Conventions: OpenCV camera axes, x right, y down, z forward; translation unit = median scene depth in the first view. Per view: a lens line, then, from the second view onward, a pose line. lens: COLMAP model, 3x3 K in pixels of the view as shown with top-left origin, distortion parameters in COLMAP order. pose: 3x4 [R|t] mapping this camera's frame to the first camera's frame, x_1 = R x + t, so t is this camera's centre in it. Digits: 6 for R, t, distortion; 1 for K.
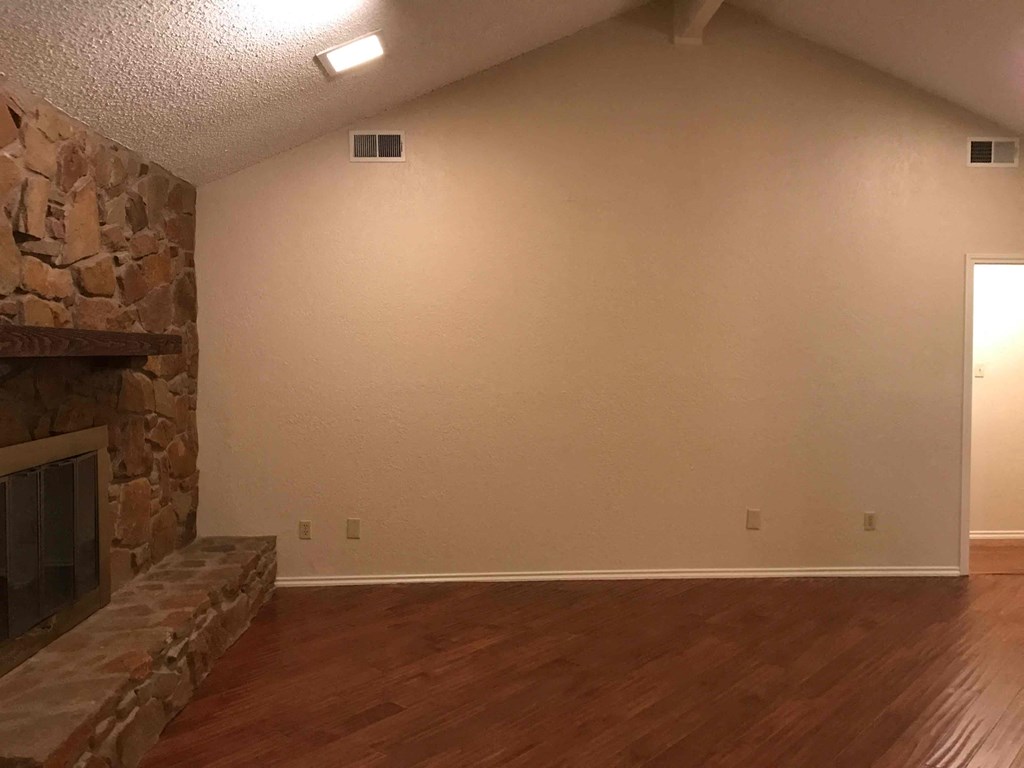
lens RADIAL K [[833.6, 0, 511.1], [0, 833.6, 380.5], [0, 0, 1]] dist [0.034586, -0.040181]
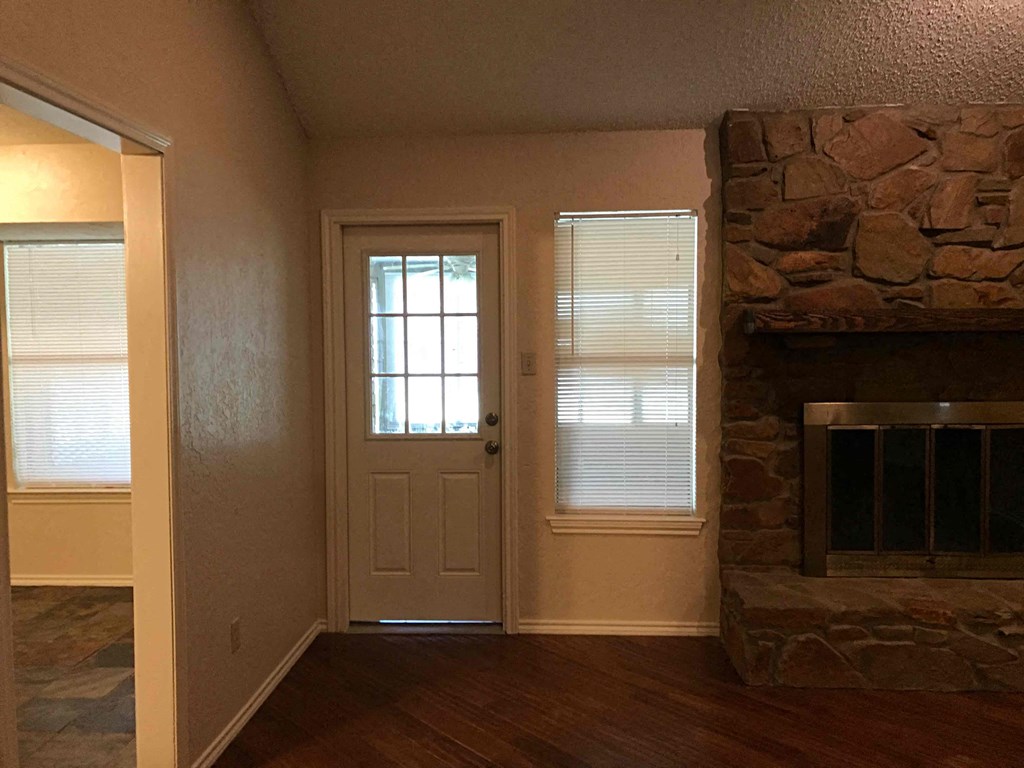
lens RADIAL K [[833.6, 0, 509.6], [0, 833.6, 382.2], [0, 0, 1]] dist [0.034586, -0.040181]
pose [[-0.130457, 0.051167, -0.990133, 0.658065], [-0.029994, 0.998007, 0.055526, -0.005506], [0.991000, 0.036942, -0.128662, 0.542553]]
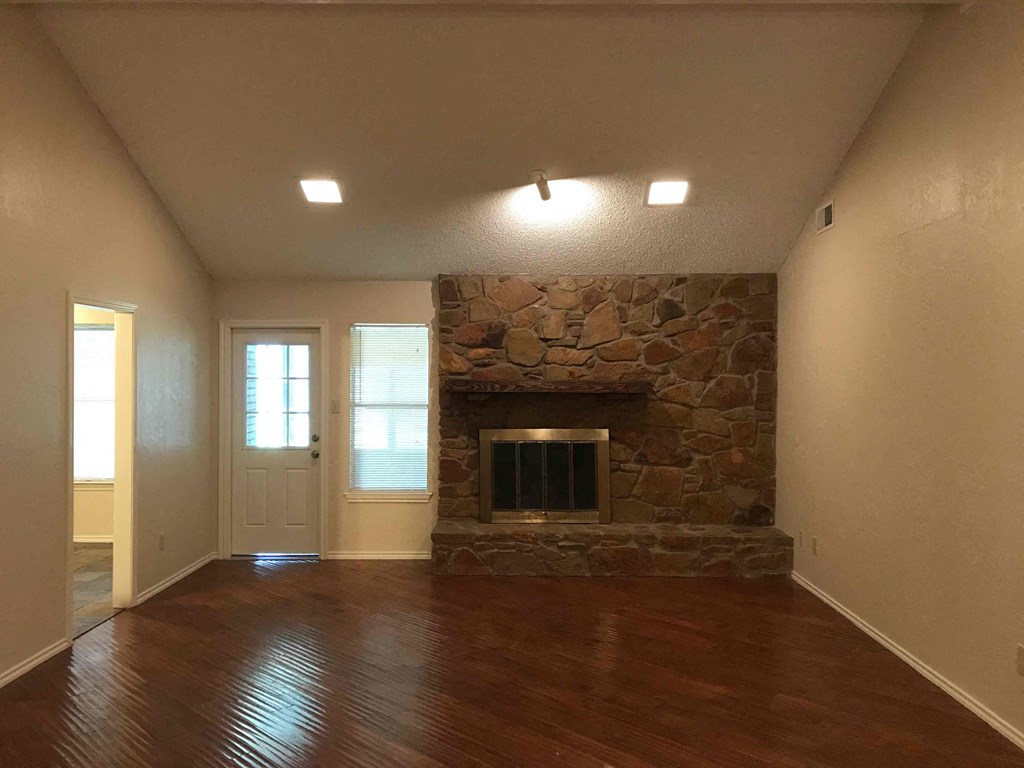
lens RADIAL K [[833.6, 0, 516.5], [0, 833.6, 377.0], [0, 0, 1]] dist [0.034586, -0.040181]
pose [[-0.065681, 0.003149, -0.997836, 1.603368], [-0.040648, 0.999157, 0.005828, -0.076178], [0.997012, 0.040943, -0.065497, 1.027934]]
